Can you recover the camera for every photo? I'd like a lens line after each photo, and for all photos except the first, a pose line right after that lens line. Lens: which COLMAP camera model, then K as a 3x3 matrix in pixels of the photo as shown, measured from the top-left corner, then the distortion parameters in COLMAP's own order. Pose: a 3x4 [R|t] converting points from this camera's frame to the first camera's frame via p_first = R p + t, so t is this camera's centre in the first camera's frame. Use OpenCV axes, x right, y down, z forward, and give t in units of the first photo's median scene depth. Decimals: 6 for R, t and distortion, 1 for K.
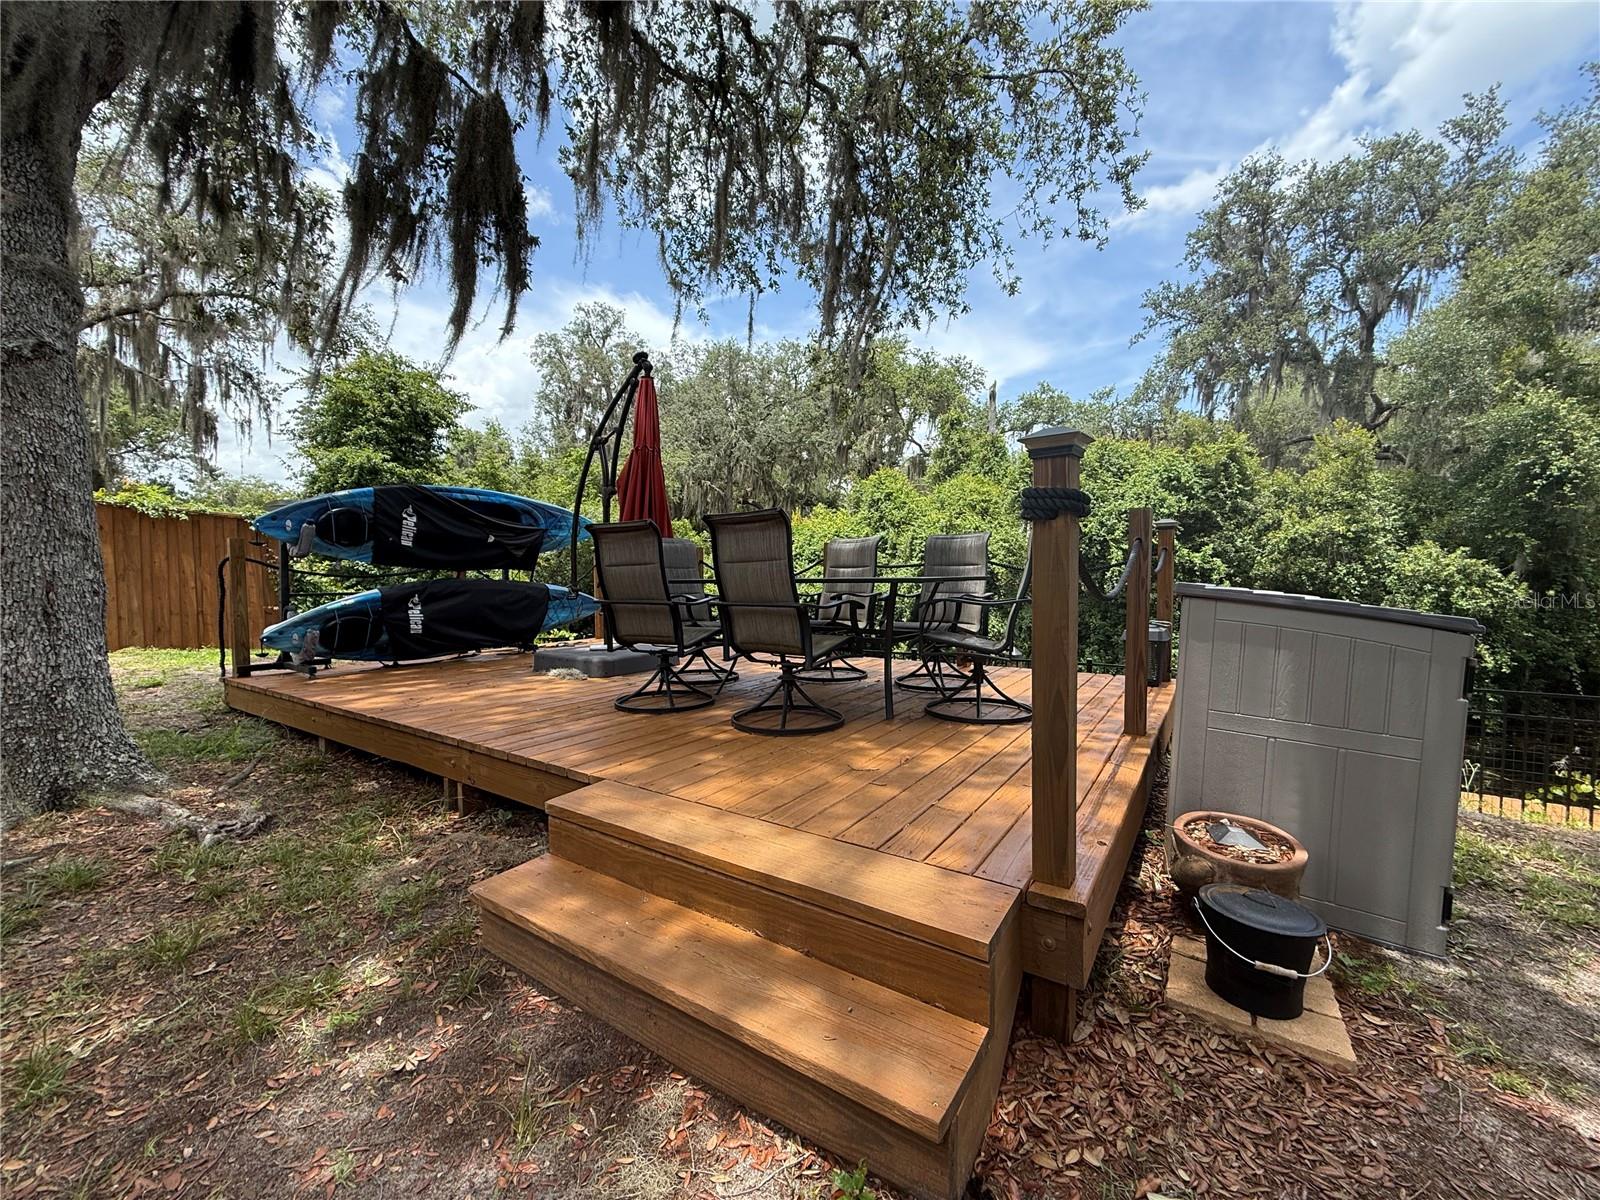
lens RADIAL K [[632.2, 0, 796.9], [0, 632.2, 597.2], [0, 0, 1]] dist [-0.000309, 0.000301]
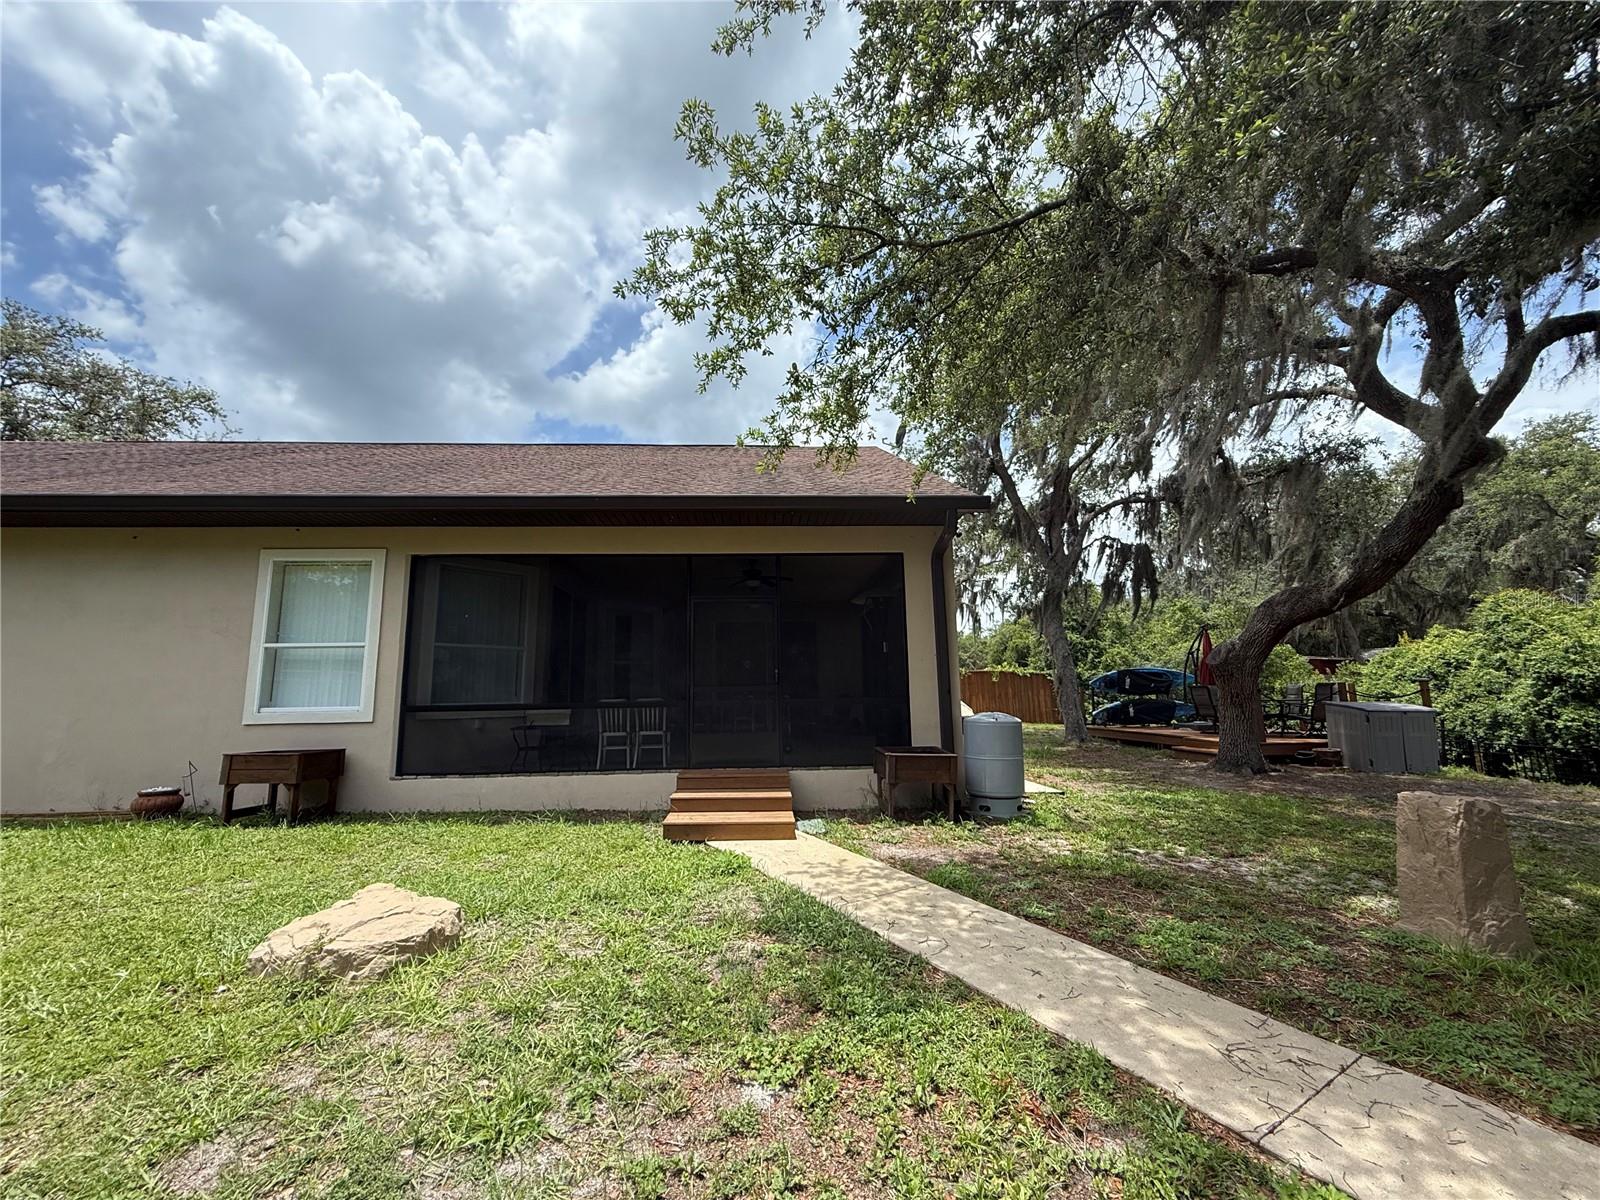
lens RADIAL K [[632.2, 0, 796.9], [0, 632.2, 597.2], [0, 0, 1]] dist [-0.000309, 0.000301]
pose [[0.631730, -0.119086, -0.765987, 0.695214], [-0.021459, 0.985064, -0.170843, 0.040027], [0.774891, 0.124364, 0.619739, -1.950766]]
